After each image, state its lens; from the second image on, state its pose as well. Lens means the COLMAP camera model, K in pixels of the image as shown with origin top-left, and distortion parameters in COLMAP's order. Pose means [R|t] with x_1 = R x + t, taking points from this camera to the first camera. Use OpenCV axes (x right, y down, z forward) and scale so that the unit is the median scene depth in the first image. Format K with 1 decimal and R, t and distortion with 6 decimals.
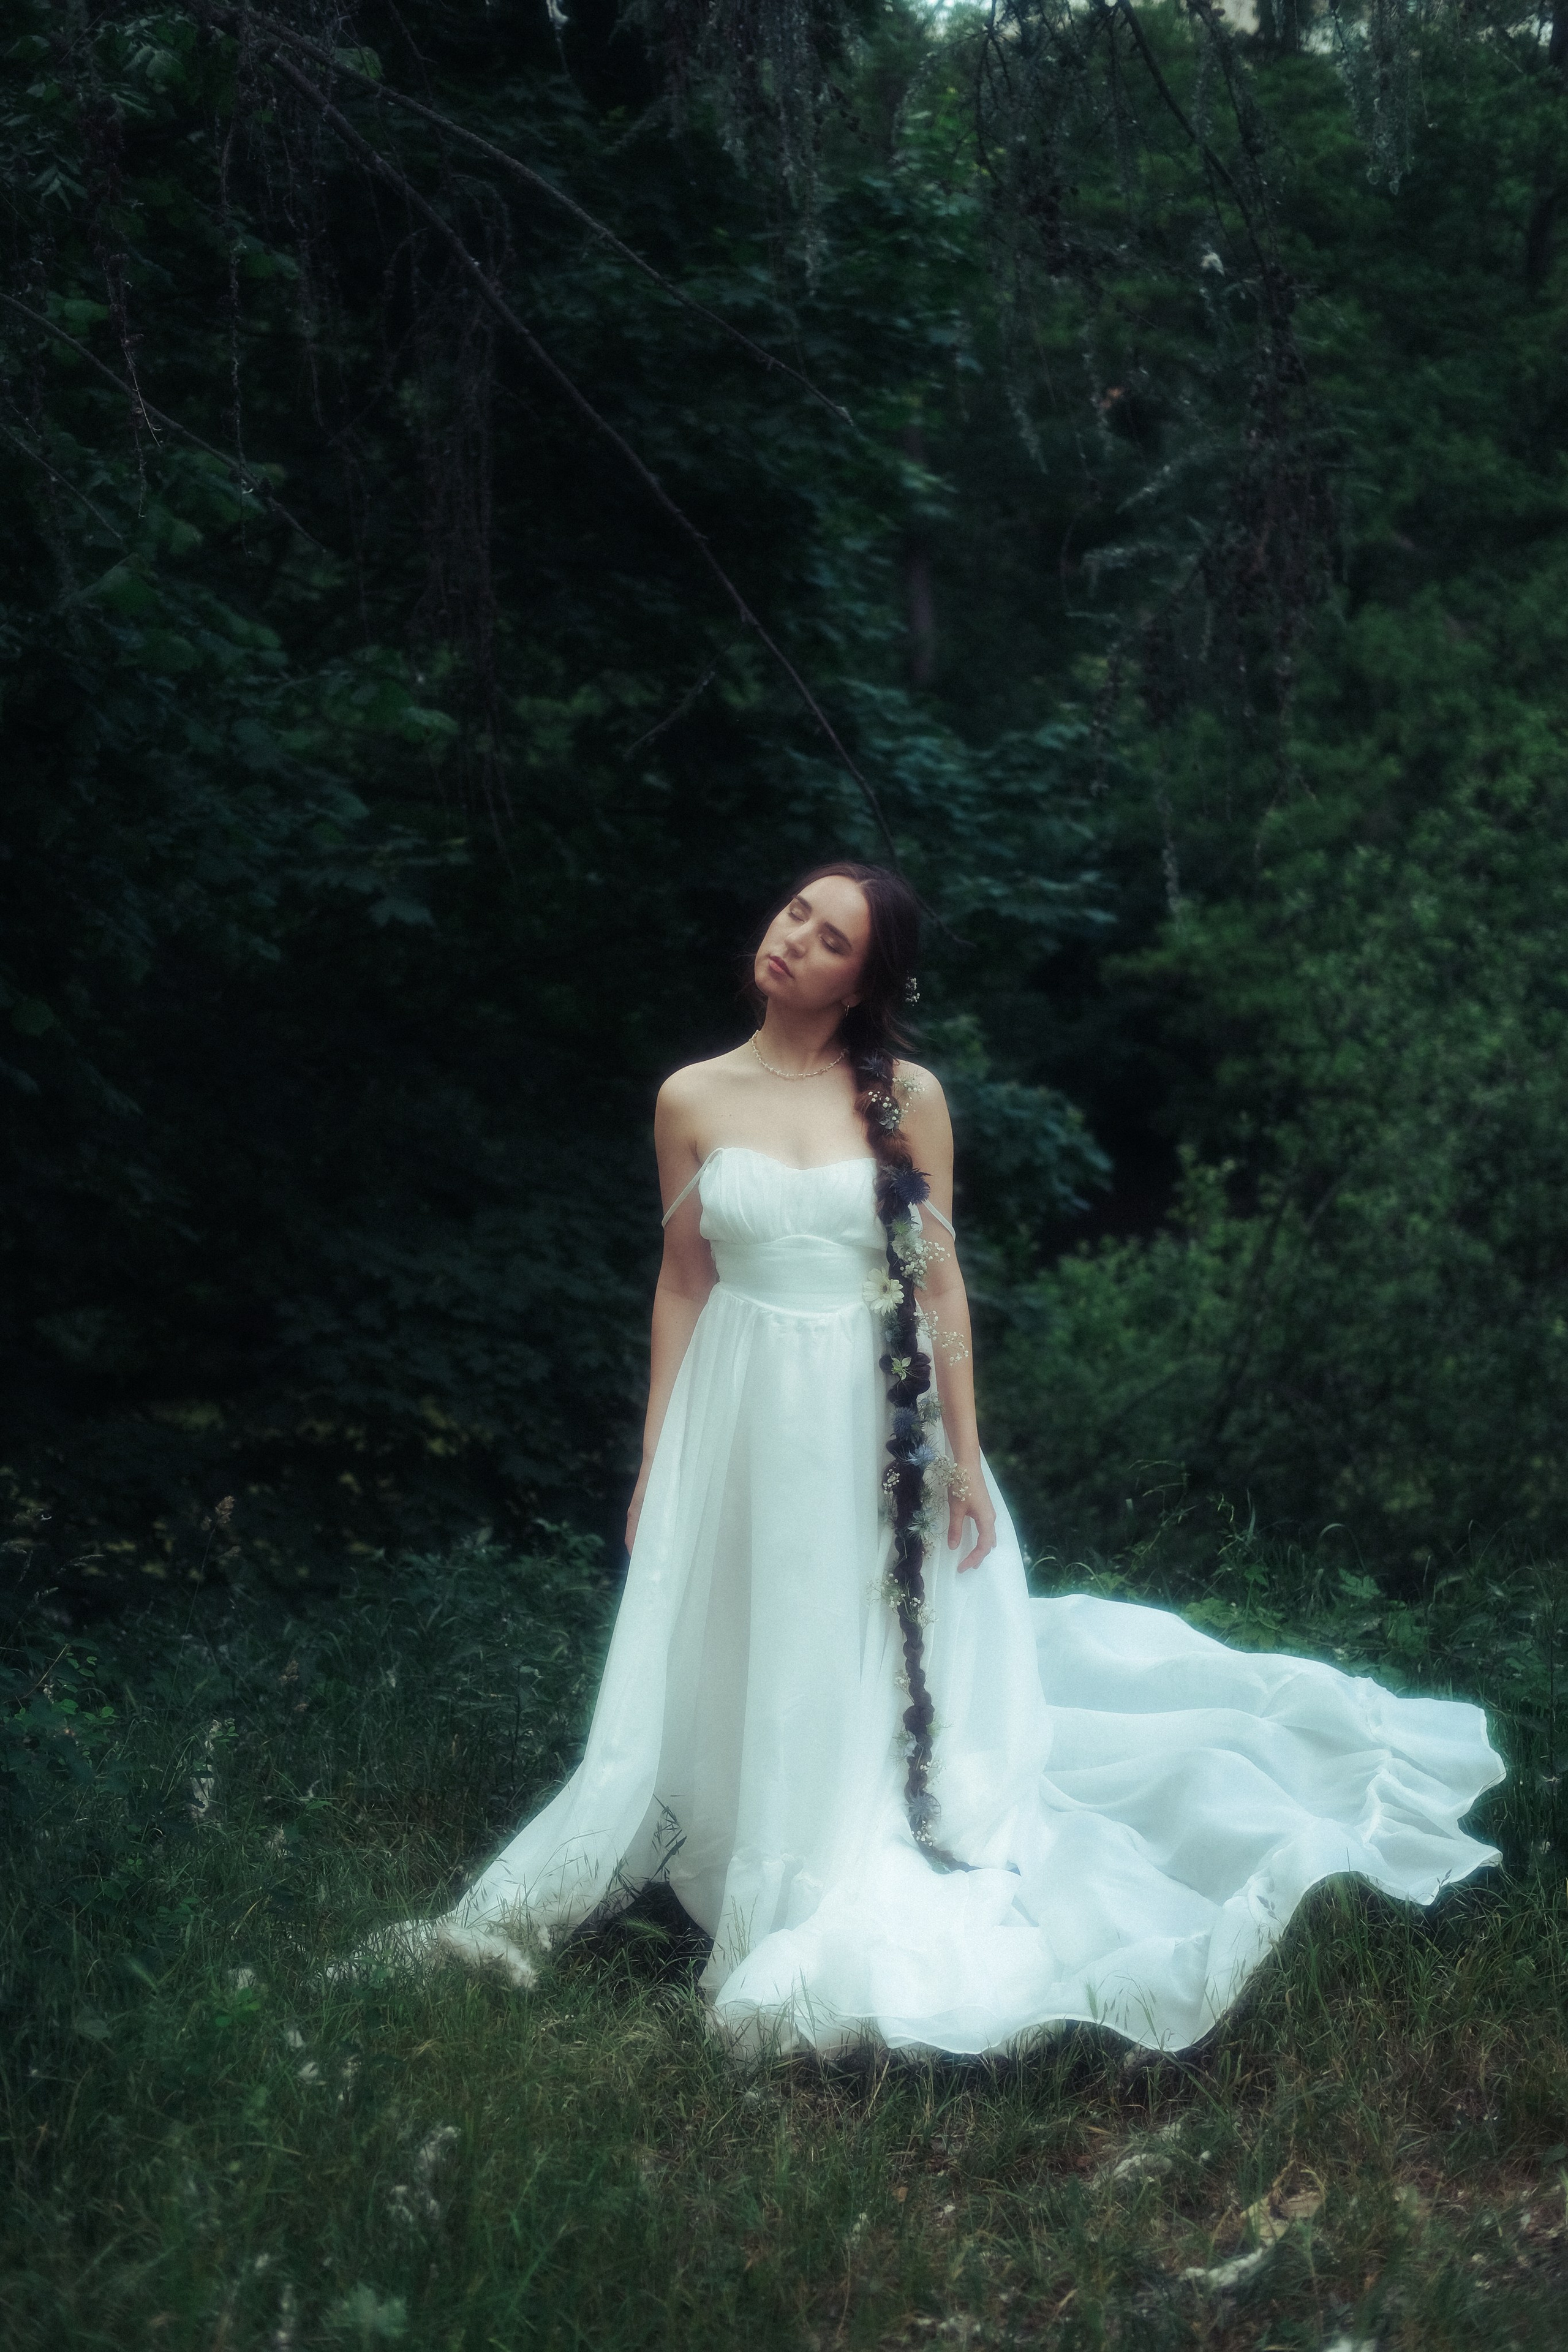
lens RADIAL K [[3730.3, 0, 777.8], [0, 3730.3, 1175.5], [0, 0, 1]] dist [-0.082995, 0.000000]
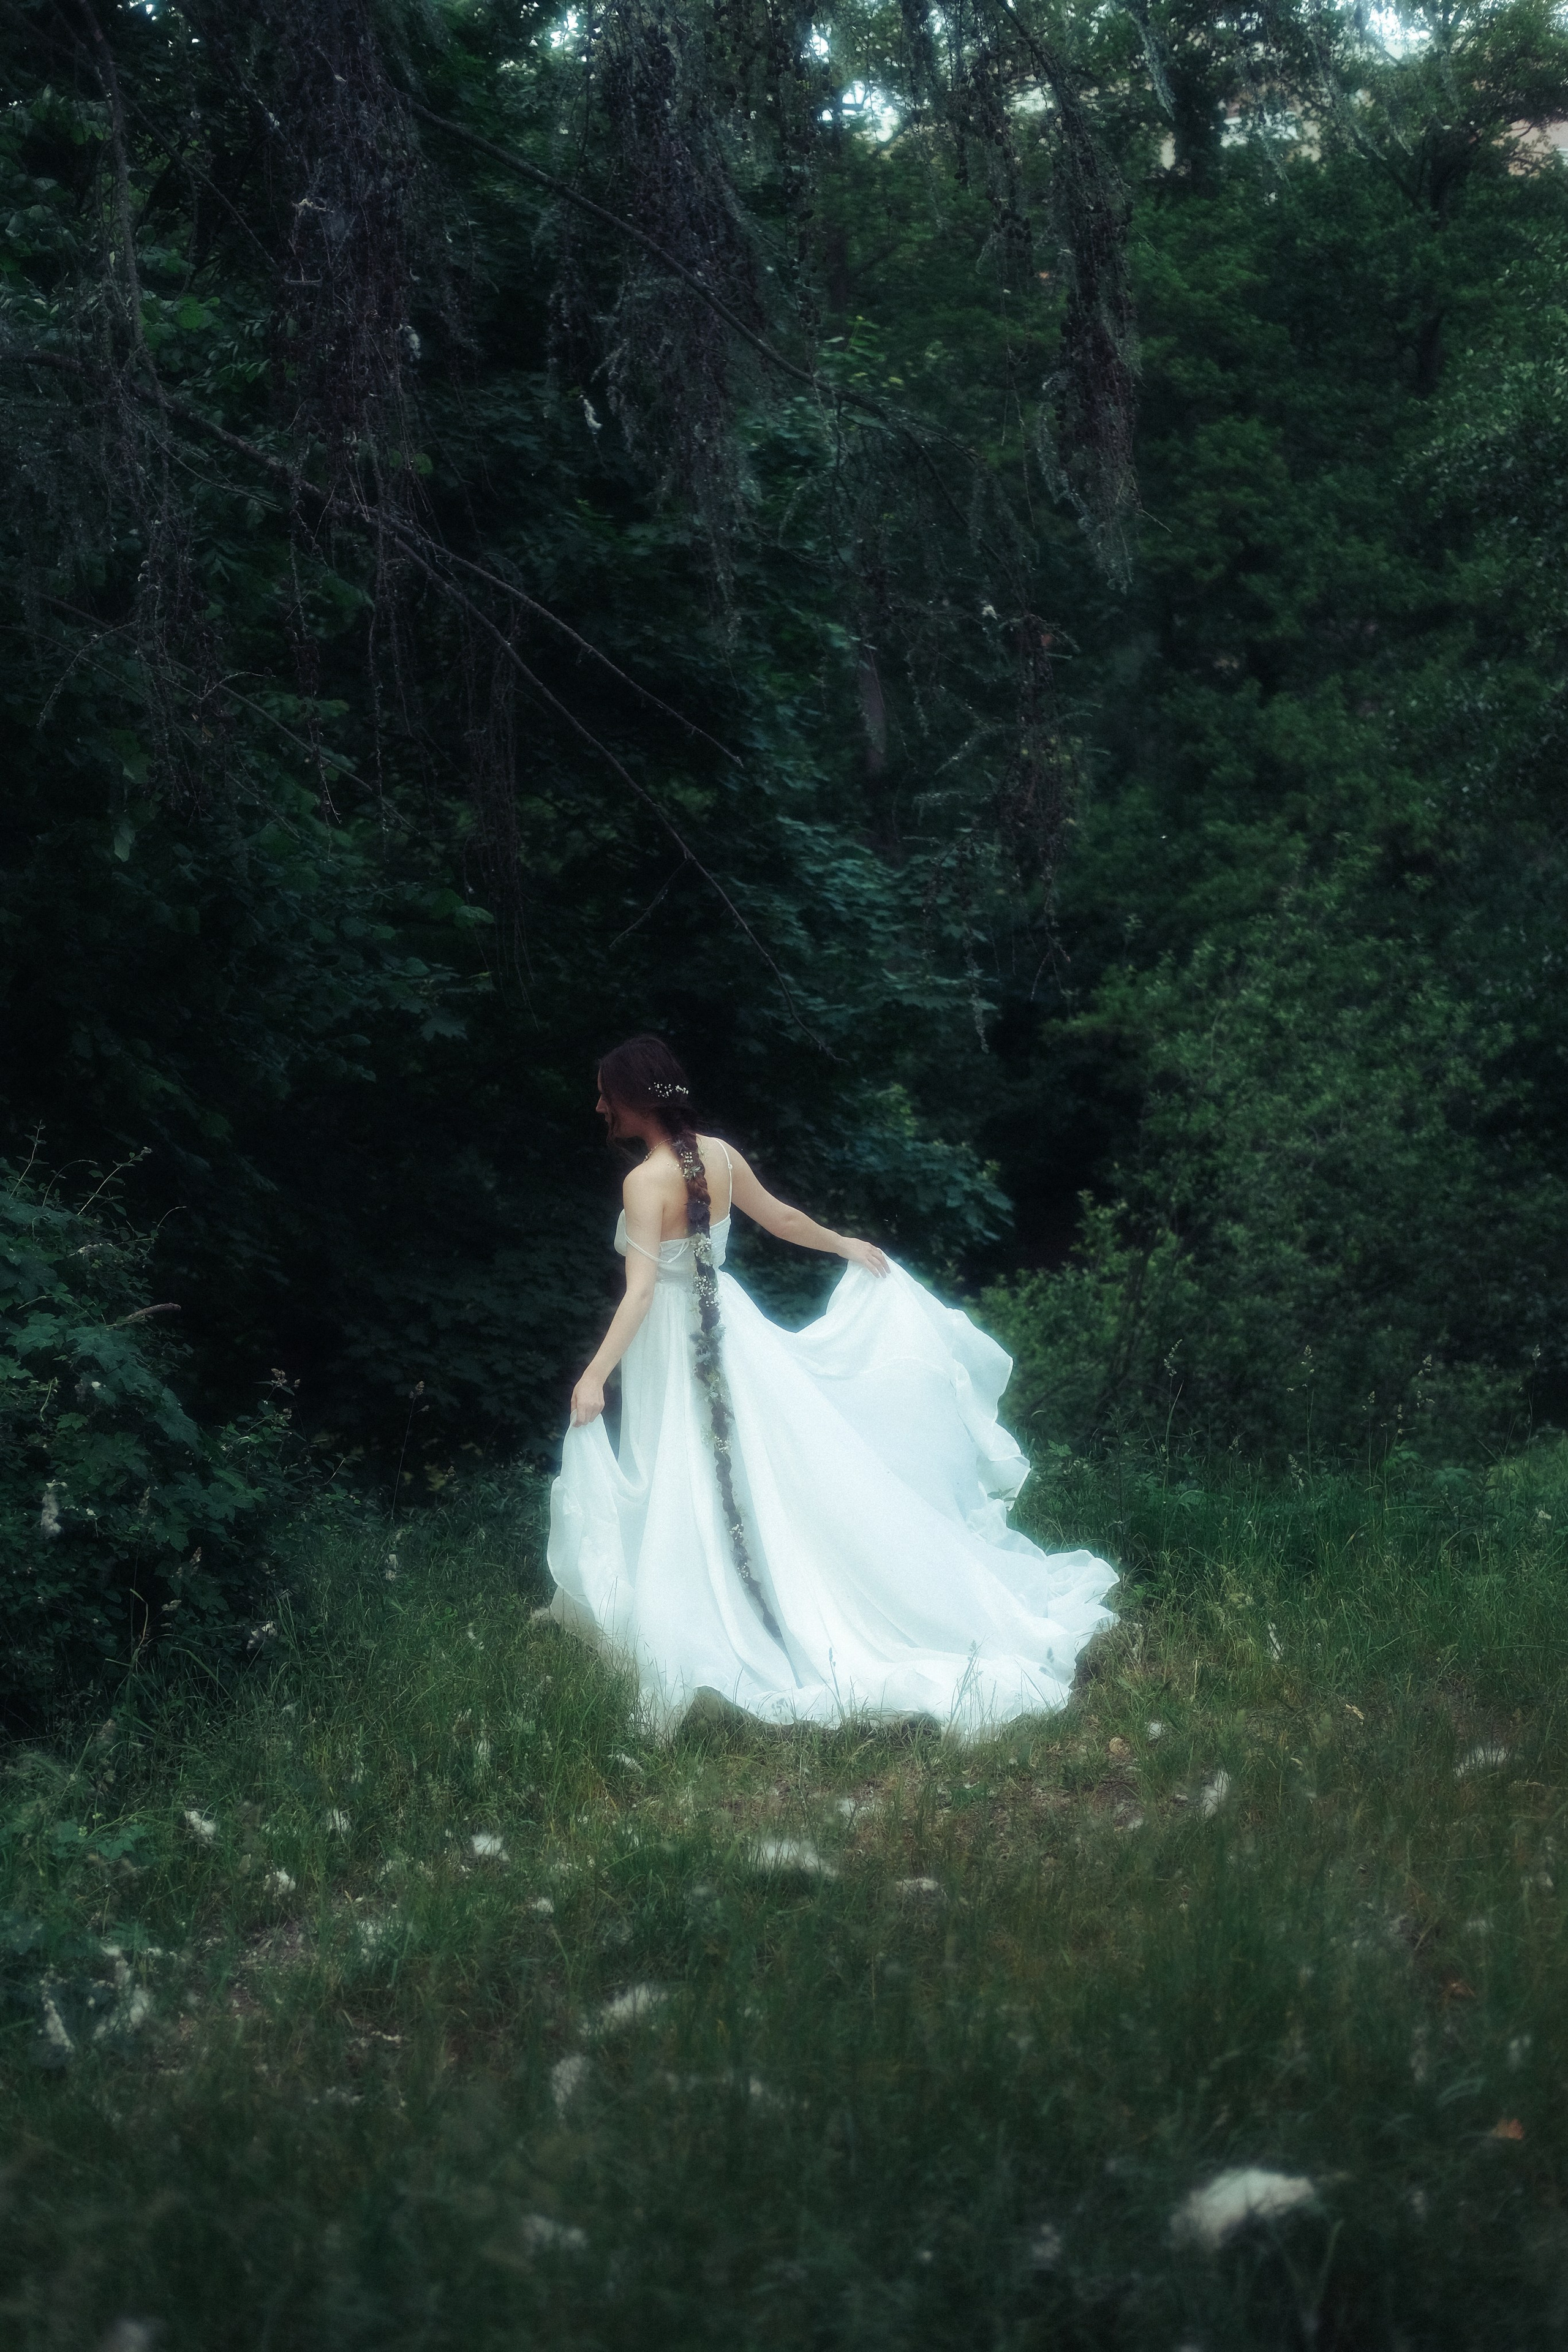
lens RADIAL K [[3730.3, 0, 779.0], [0, 3730.3, 1169.0], [0, 0, 1]] dist [-0.082995, 0.000000]
pose [[0.999755, -0.021607, 0.004699, 0.007041], [0.021681, 0.999632, -0.016297, 0.002425], [-0.004345, 0.016394, 0.999856, -0.180179]]
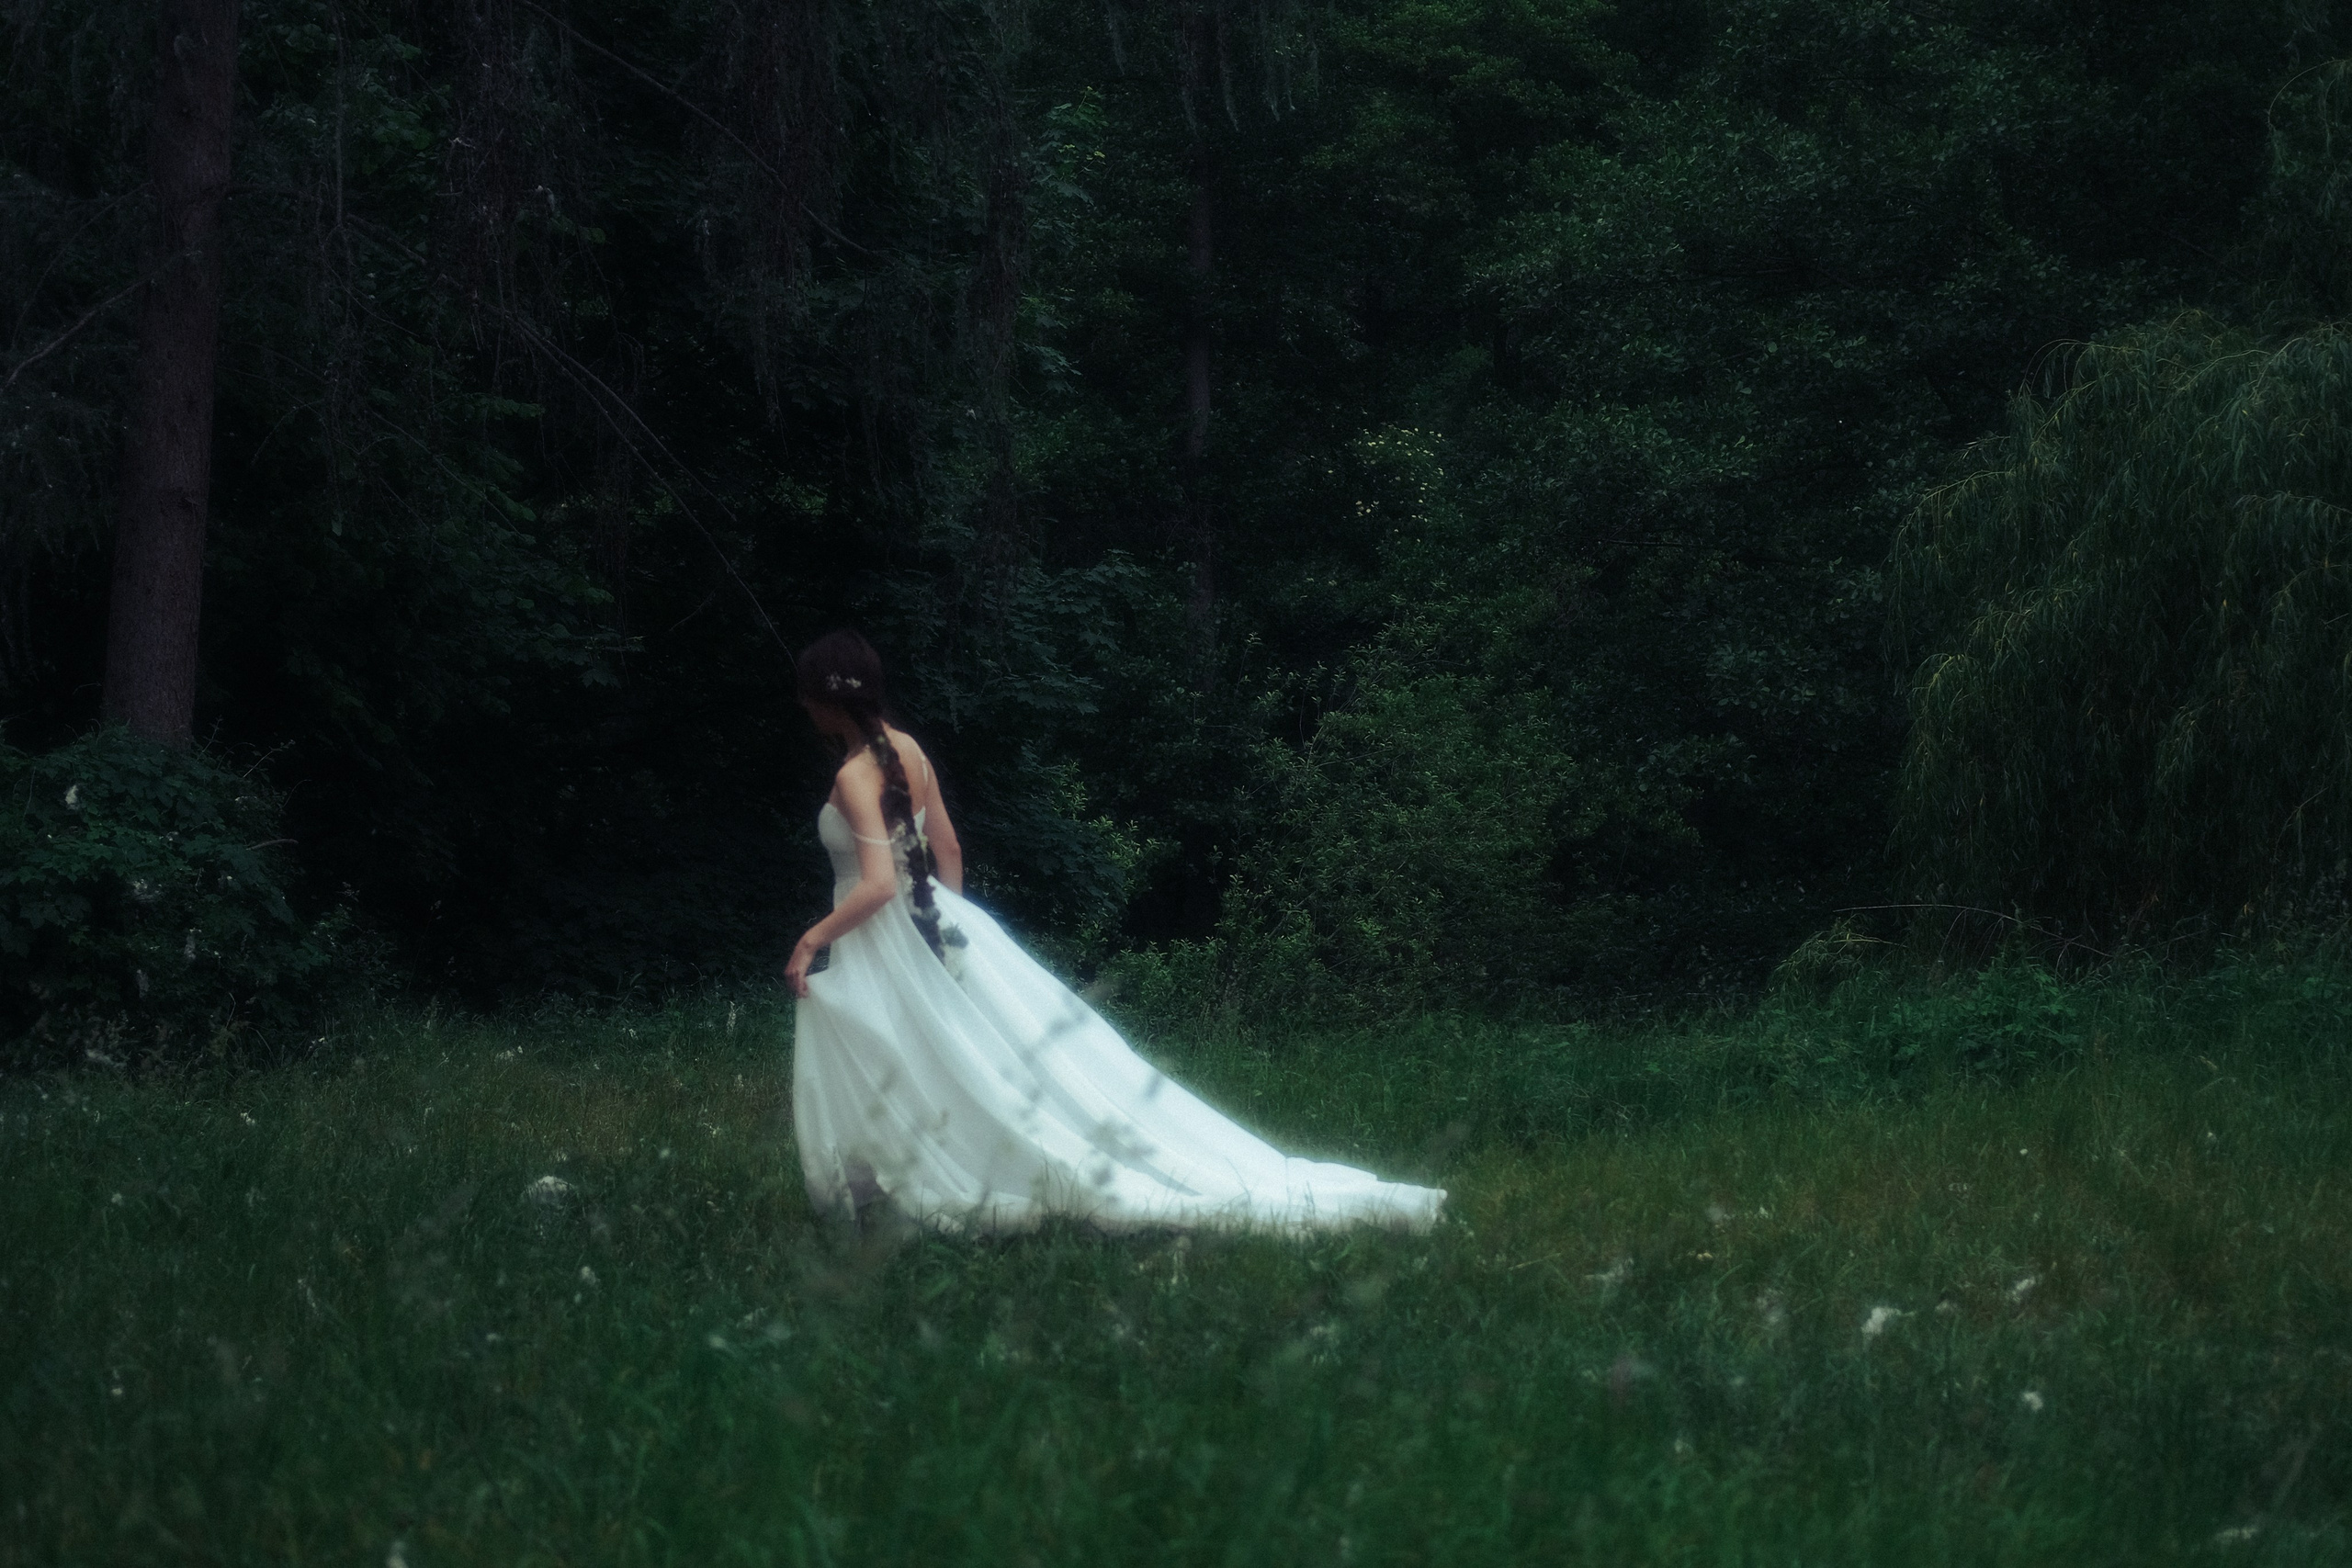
lens RADIAL K [[3730.0, 0, 1191.9], [0, 3730.0, 796.9], [0, 0, 1]] dist [-0.082995, 0.000000]
pose [[0.996104, 0.078746, 0.039706, 0.051603], [-0.077471, 0.996459, -0.032683, 0.008266], [-0.042139, 0.029479, 0.998677, -0.345826]]
